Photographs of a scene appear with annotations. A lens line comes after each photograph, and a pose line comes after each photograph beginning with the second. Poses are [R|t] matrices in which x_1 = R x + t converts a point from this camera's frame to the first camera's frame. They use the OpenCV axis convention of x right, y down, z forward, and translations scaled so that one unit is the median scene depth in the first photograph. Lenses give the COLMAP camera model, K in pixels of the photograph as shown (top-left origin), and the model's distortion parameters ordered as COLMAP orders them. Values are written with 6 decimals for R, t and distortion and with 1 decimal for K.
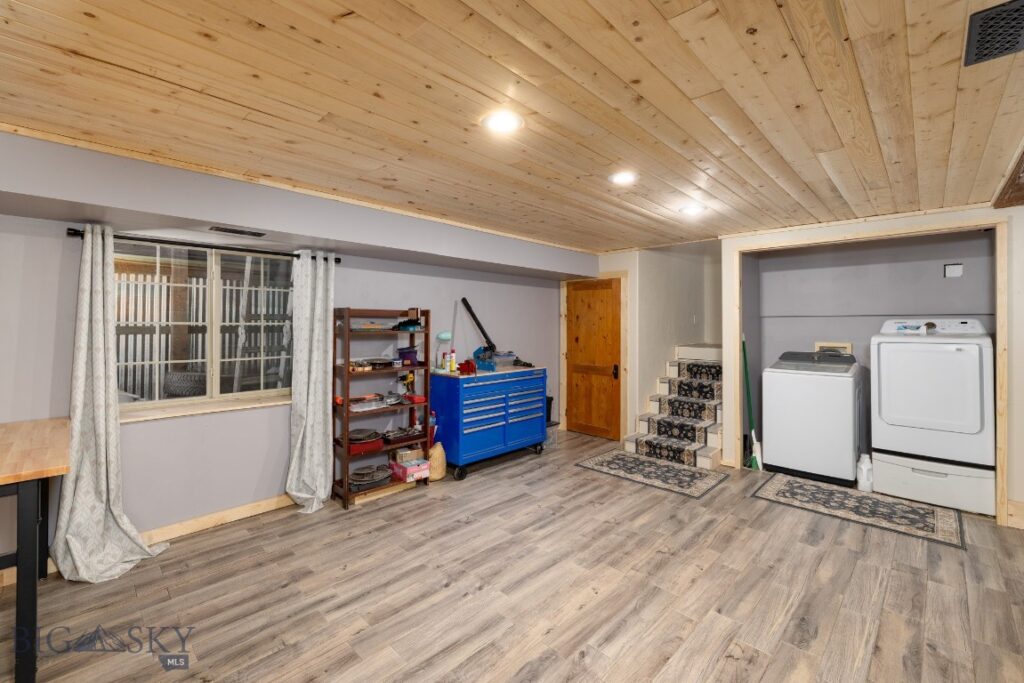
lens RADIAL K [[430.2, 0, 511.3], [0, 430.2, 325.1], [0, 0, 1]] dist [0.000066, 0.000274]
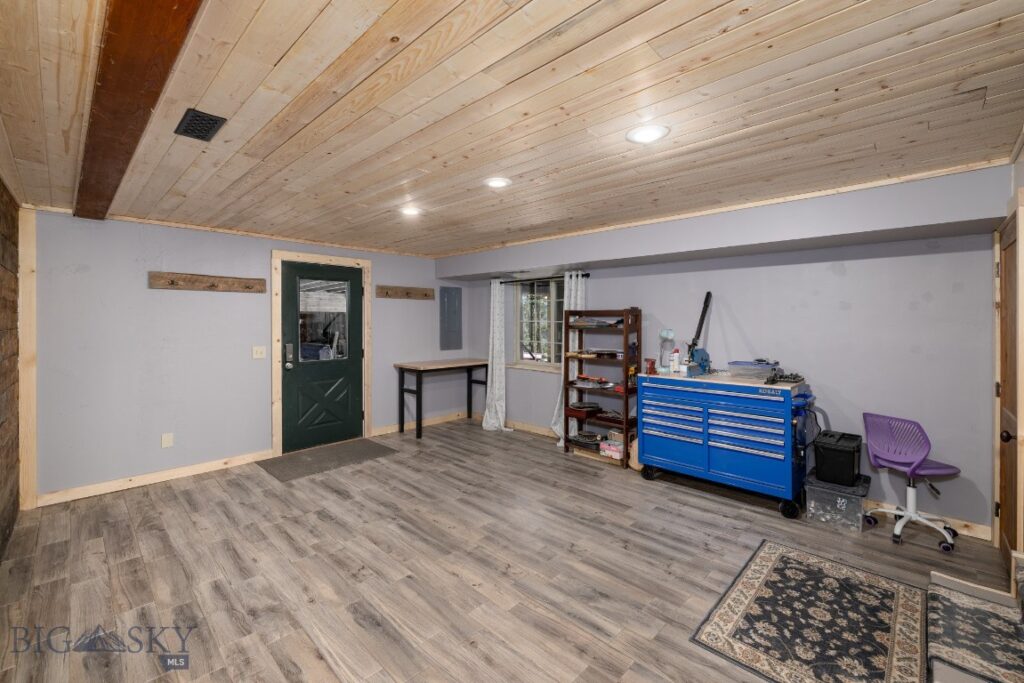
lens RADIAL K [[430.2, 0, 511.3], [0, 430.2, 325.1], [0, 0, 1]] dist [0.000066, 0.000274]
pose [[0.012343, 0.008729, -0.999886, 1.009829], [-0.003946, 0.999955, 0.008681, -0.002968], [0.999916, 0.003838, 0.012376, 0.786369]]
